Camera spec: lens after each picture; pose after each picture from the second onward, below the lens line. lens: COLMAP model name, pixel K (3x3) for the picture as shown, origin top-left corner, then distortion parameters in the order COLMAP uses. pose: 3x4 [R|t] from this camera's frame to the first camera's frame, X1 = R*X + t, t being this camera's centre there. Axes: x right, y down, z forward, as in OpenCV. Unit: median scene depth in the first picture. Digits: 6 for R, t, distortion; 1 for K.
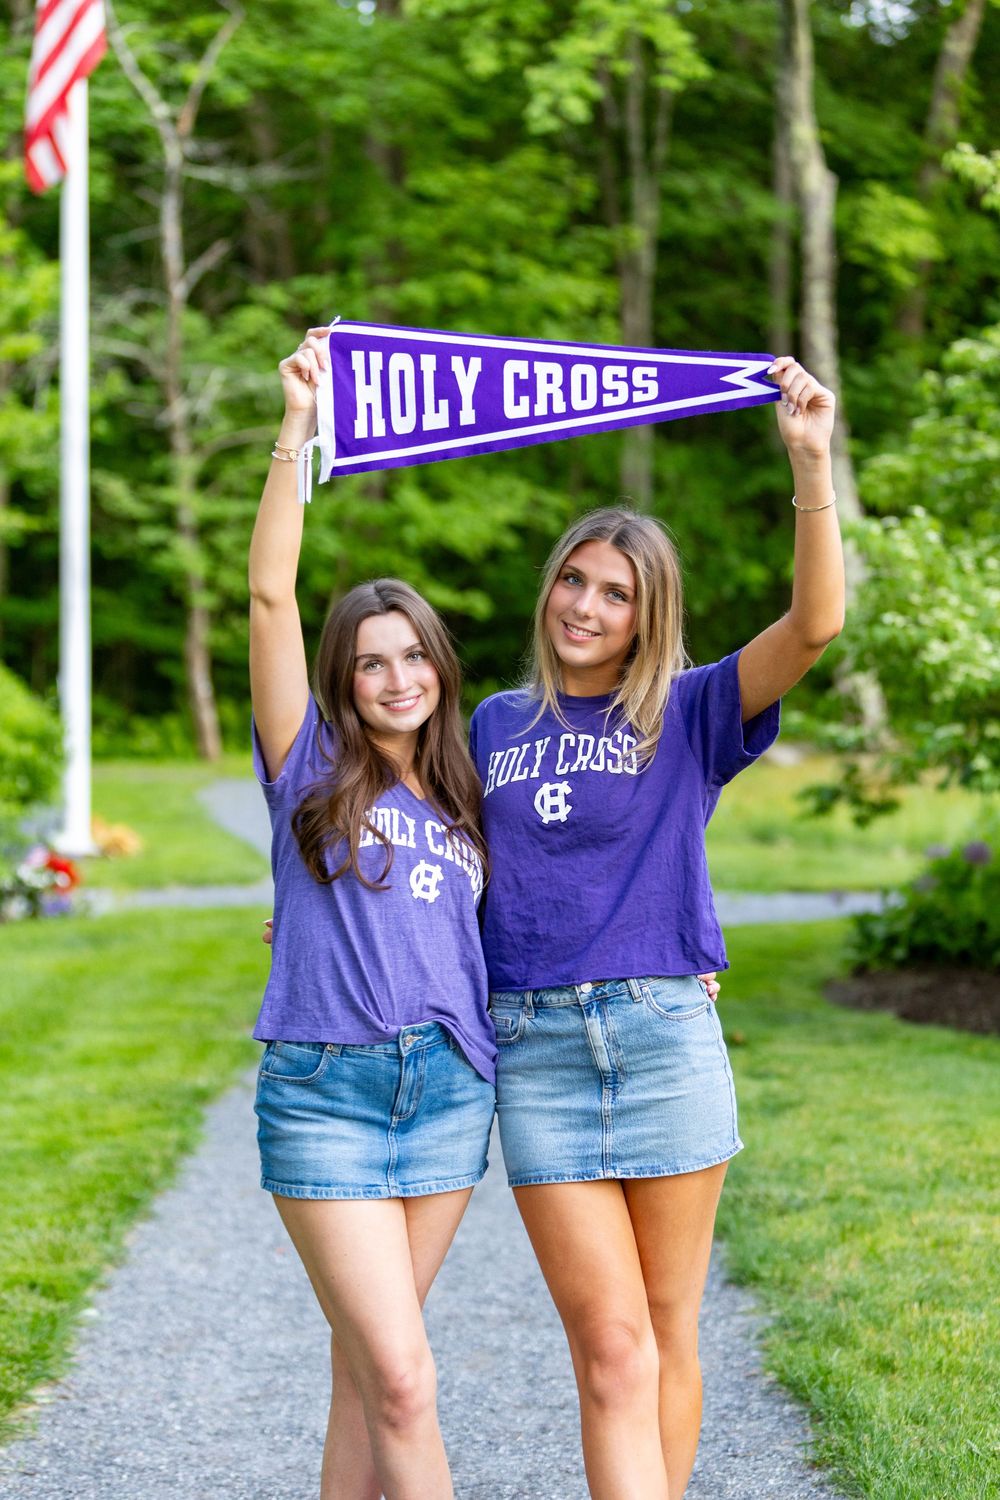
lens RADIAL K [[3145.7, 0, 499.5], [0, 3145.7, 780.4], [0, 0, 1]] dist [-0.016824, -0.251840]
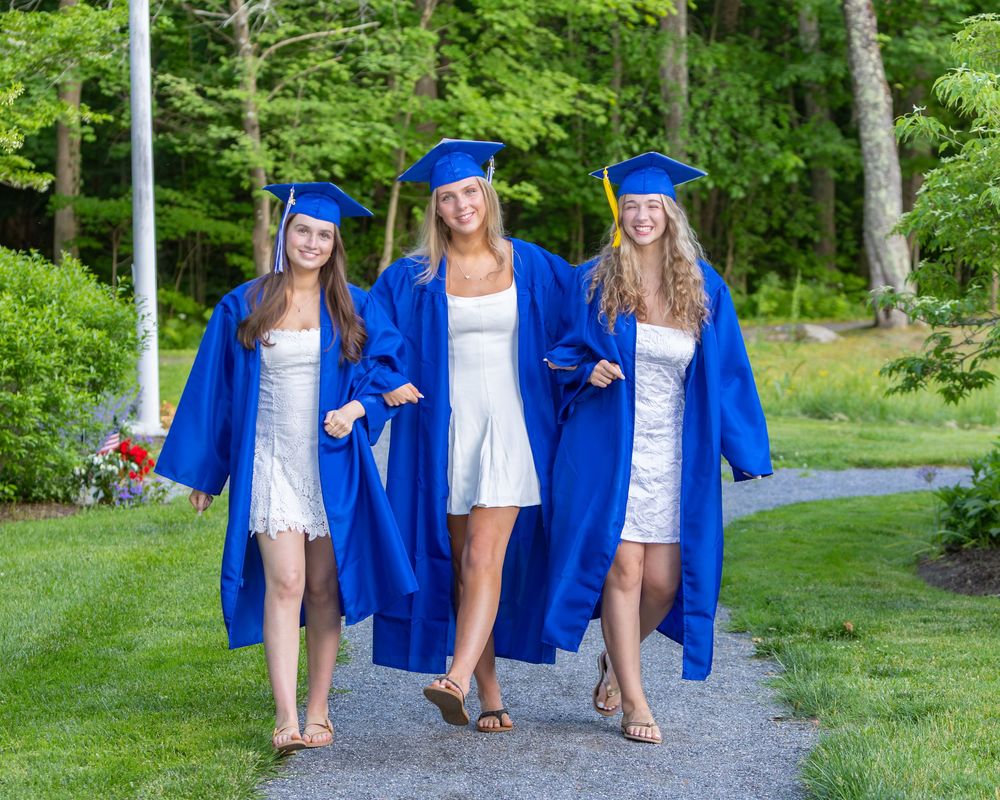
lens RADIAL K [[2330.7, 0, 463.5], [0, 2330.7, 398.8], [0, 0, 1]] dist [0.033858, -0.137286]
pose [[0.999850, -0.015296, -0.008111, -0.031820], [0.015407, 0.999786, 0.013836, 0.001825], [0.007898, -0.013959, 0.999871, 0.292190]]
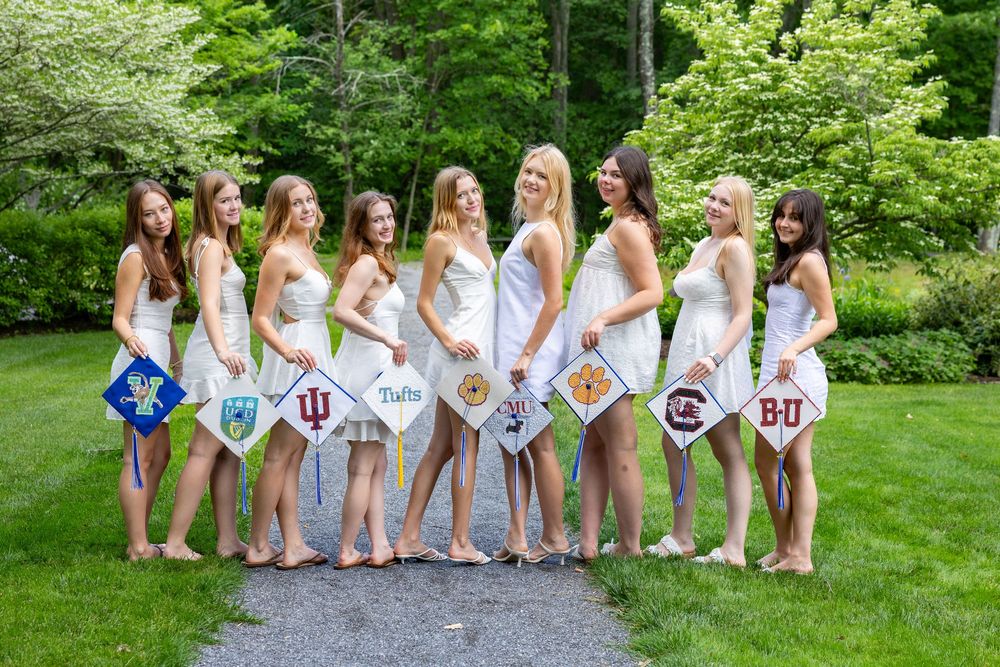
lens RADIAL K [[2999.3, 0, 500.0], [0, 2999.3, 333.5], [0, 0, 1]] dist [-0.017405, -0.054905]
pose [[0.999437, 0.018417, -0.028029, 0.088474], [-0.018226, 0.999809, 0.007023, 0.043020], [0.028153, -0.006508, 0.999582, -1.387660]]
